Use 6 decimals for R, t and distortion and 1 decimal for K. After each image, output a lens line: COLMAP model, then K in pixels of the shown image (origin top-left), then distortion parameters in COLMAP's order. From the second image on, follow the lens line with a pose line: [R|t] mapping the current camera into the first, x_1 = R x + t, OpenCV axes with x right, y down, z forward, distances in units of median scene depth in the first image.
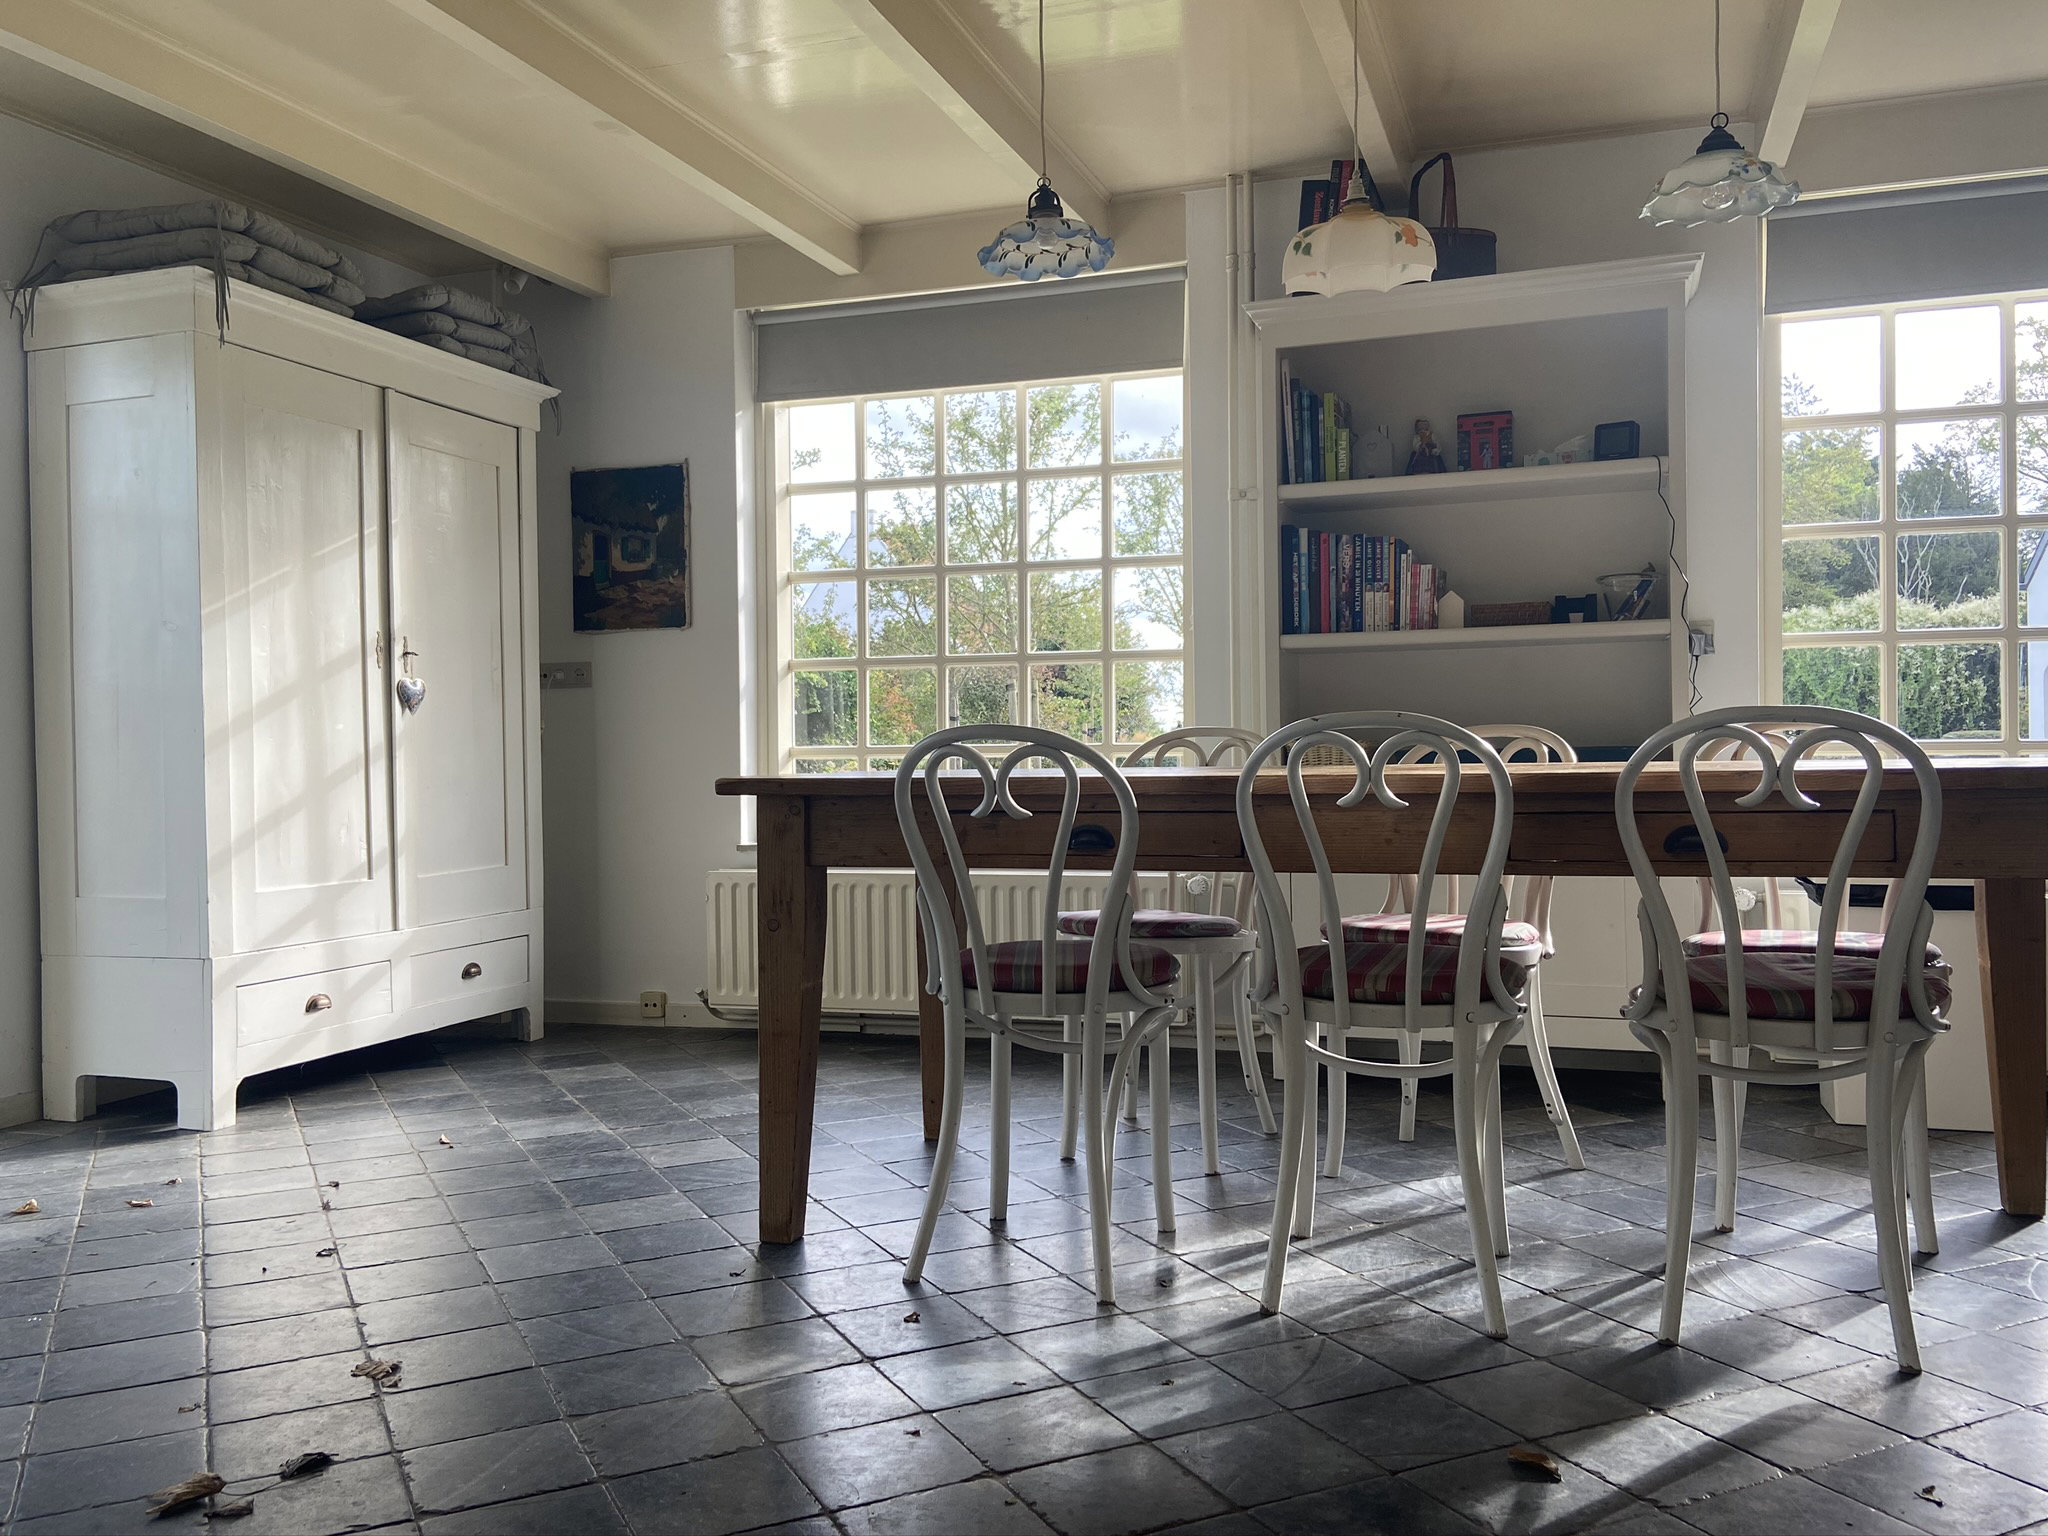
lens RADIAL K [[1677.2, 0, 999.8], [0, 1677.2, 746.8], [0, 0, 1]] dist [0.123835, -0.157189]
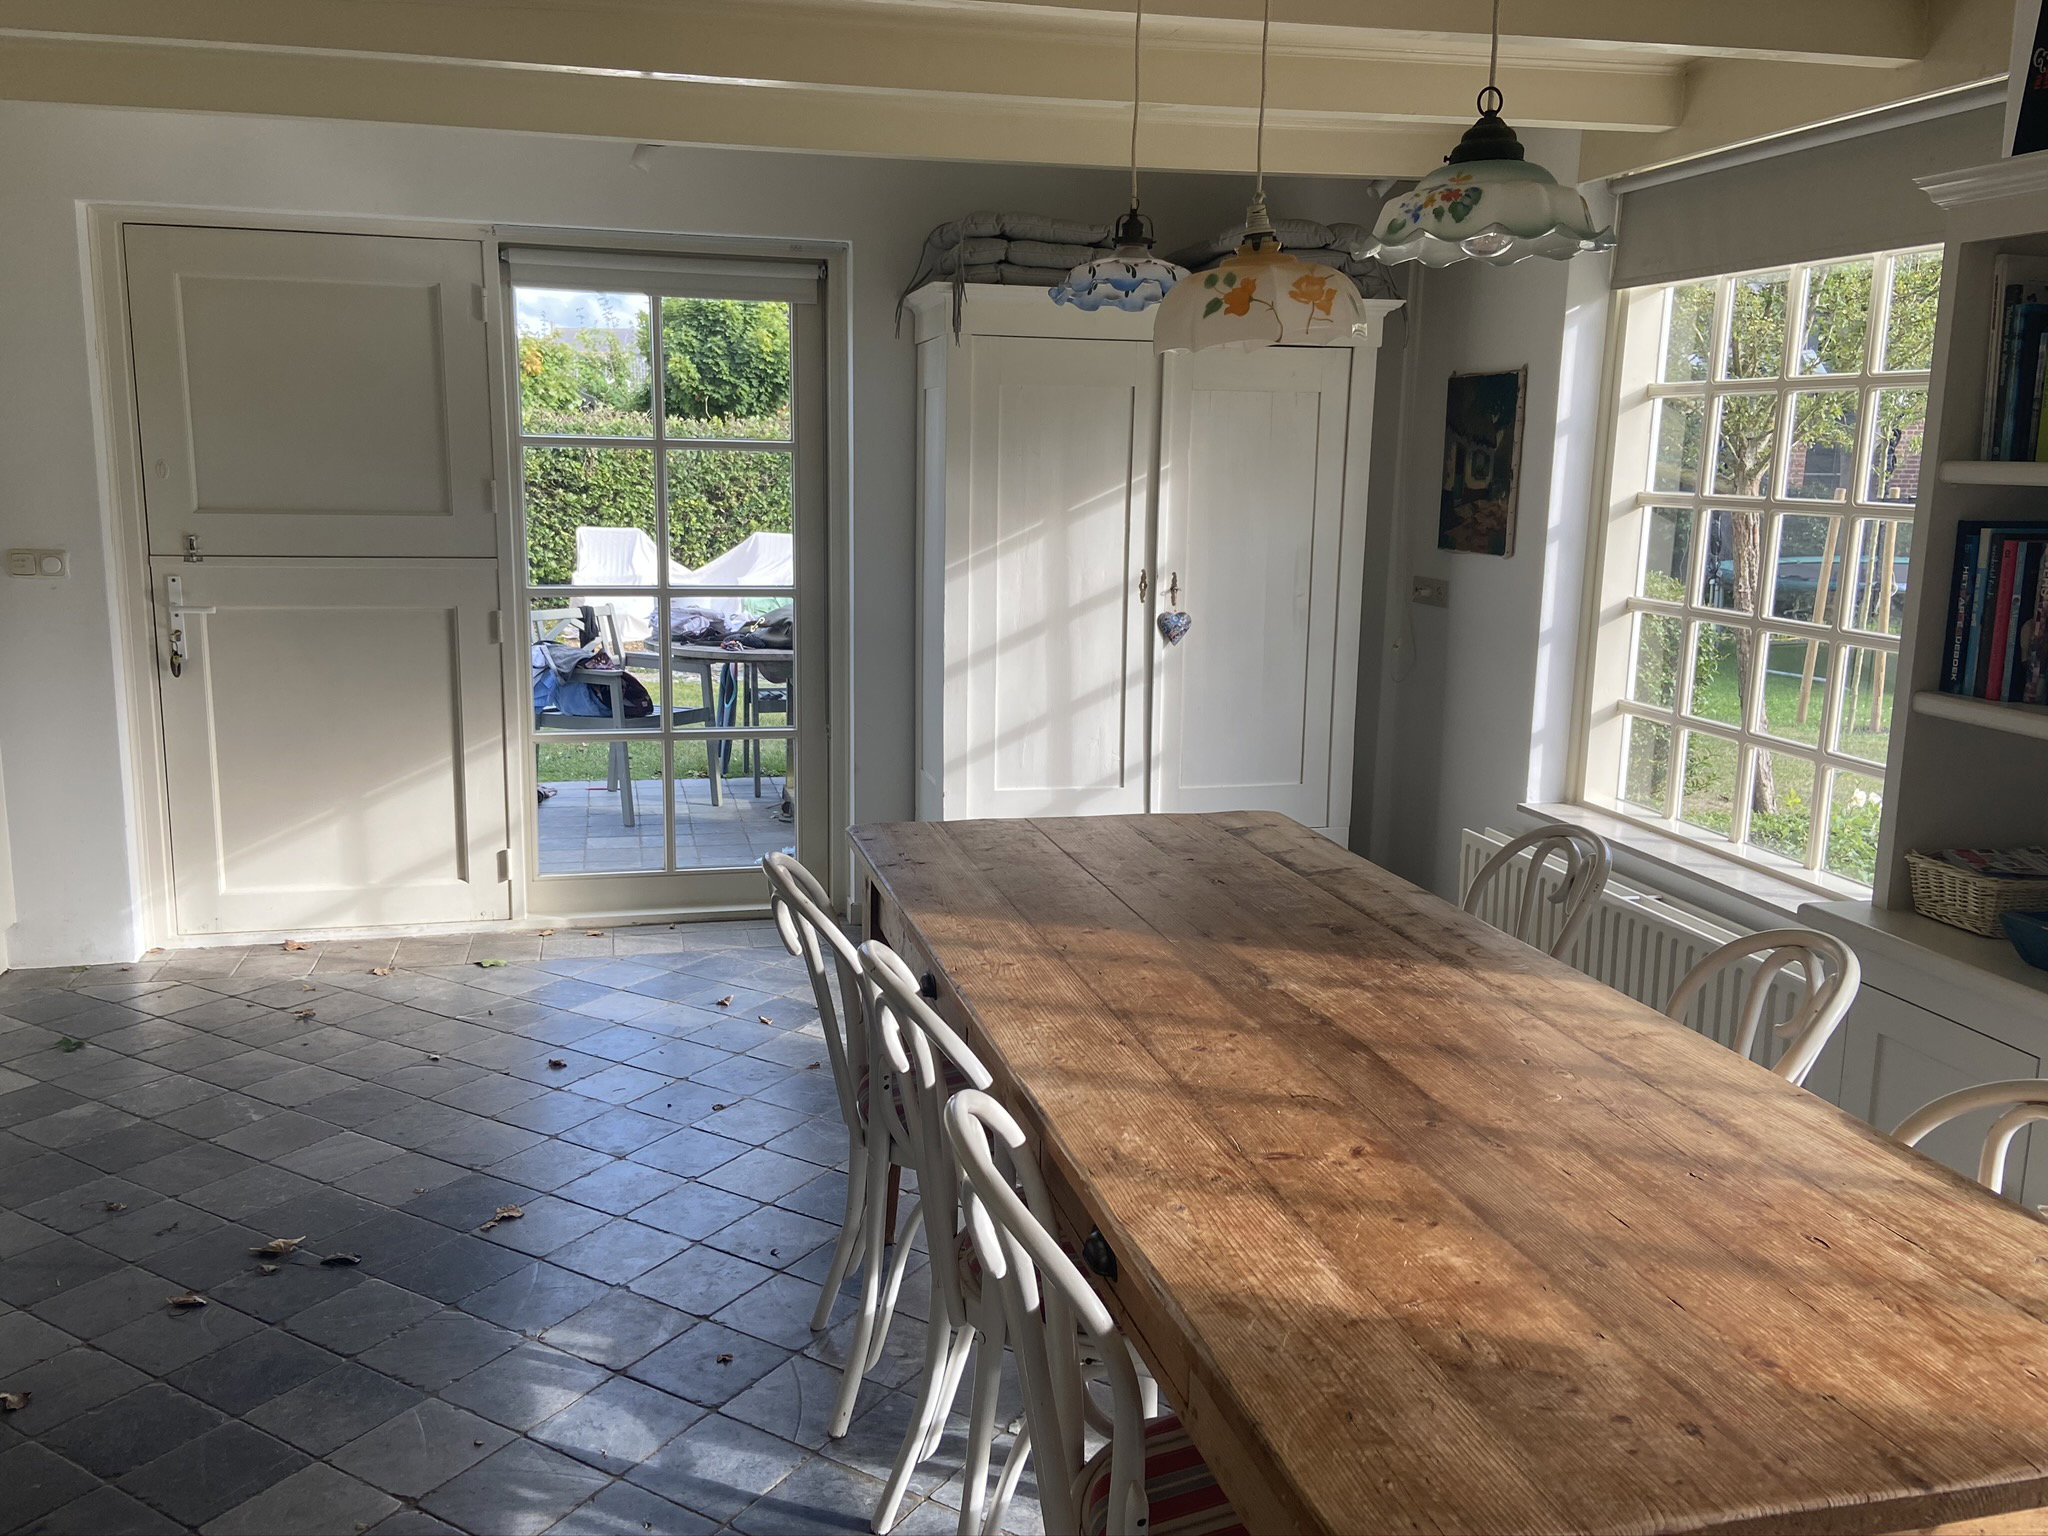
lens RADIAL K [[1677.2, 0, 999.8], [0, 1677.2, 746.8], [0, 0, 1]] dist [0.123835, -0.157189]
pose [[0.535979, 0.168557, -0.827234, 0.528316], [-0.023931, 0.982505, 0.184690, -0.159611], [0.843892, -0.079194, 0.530636, 0.339981]]
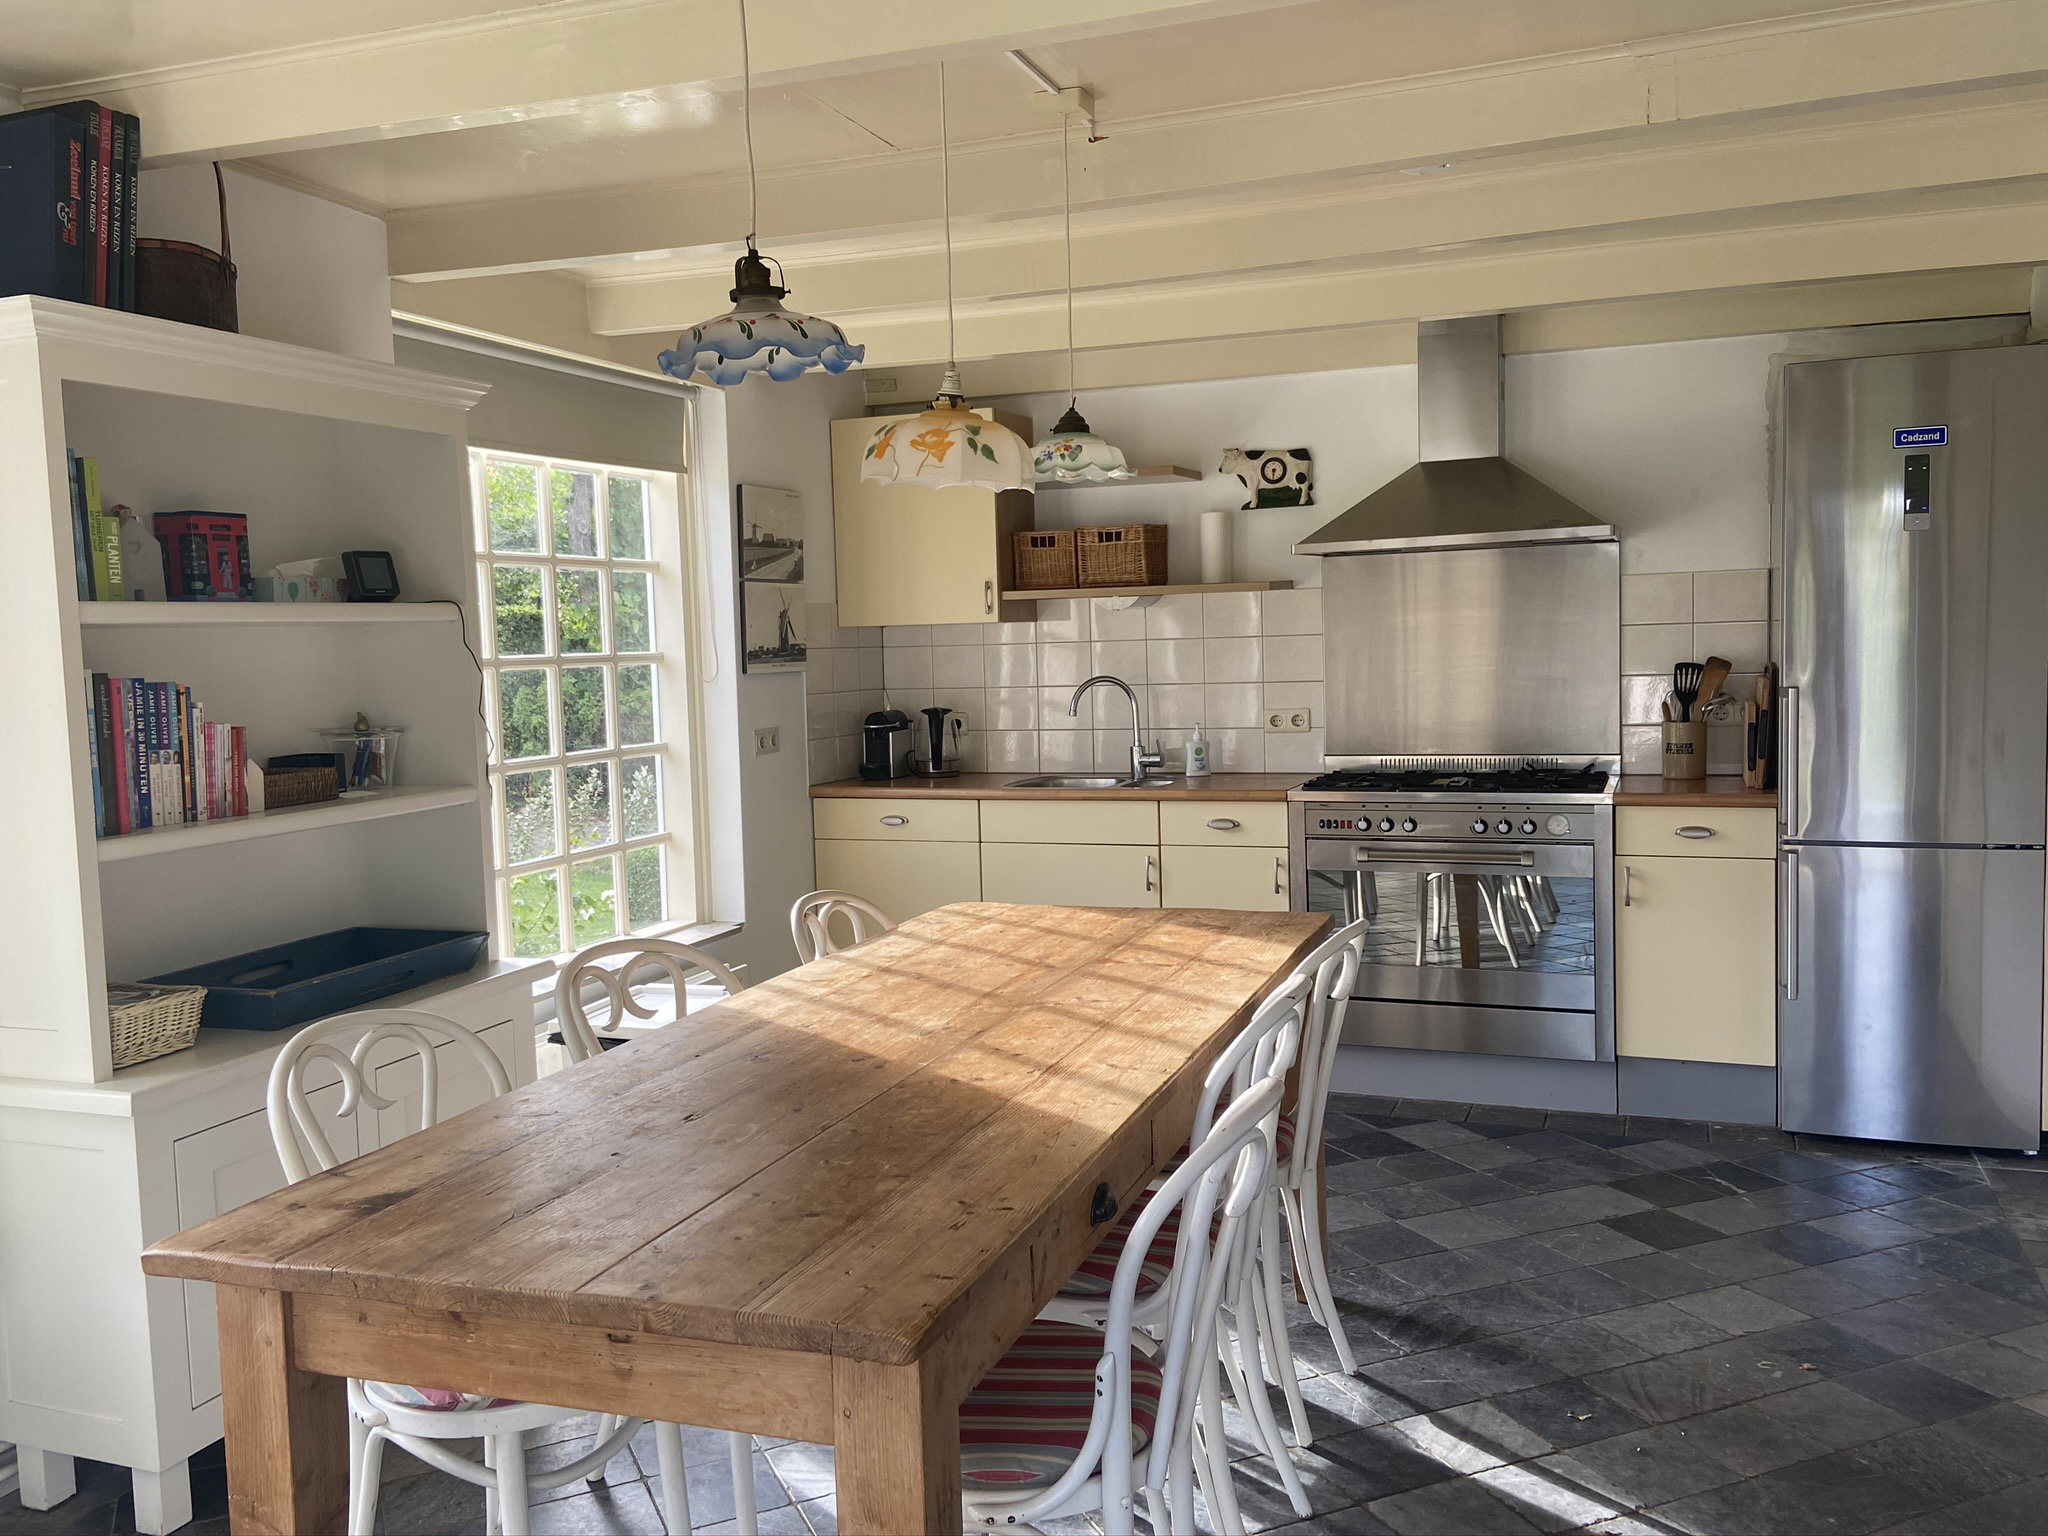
lens RADIAL K [[1677.2, 0, 999.8], [0, 1677.2, 746.8], [0, 0, 1]] dist [0.123835, -0.157189]
pose [[0.036426, -0.054775, 0.997834, -0.447777], [0.031579, 0.998061, 0.053635, -0.124268], [-0.998837, 0.029557, 0.038085, 0.636055]]
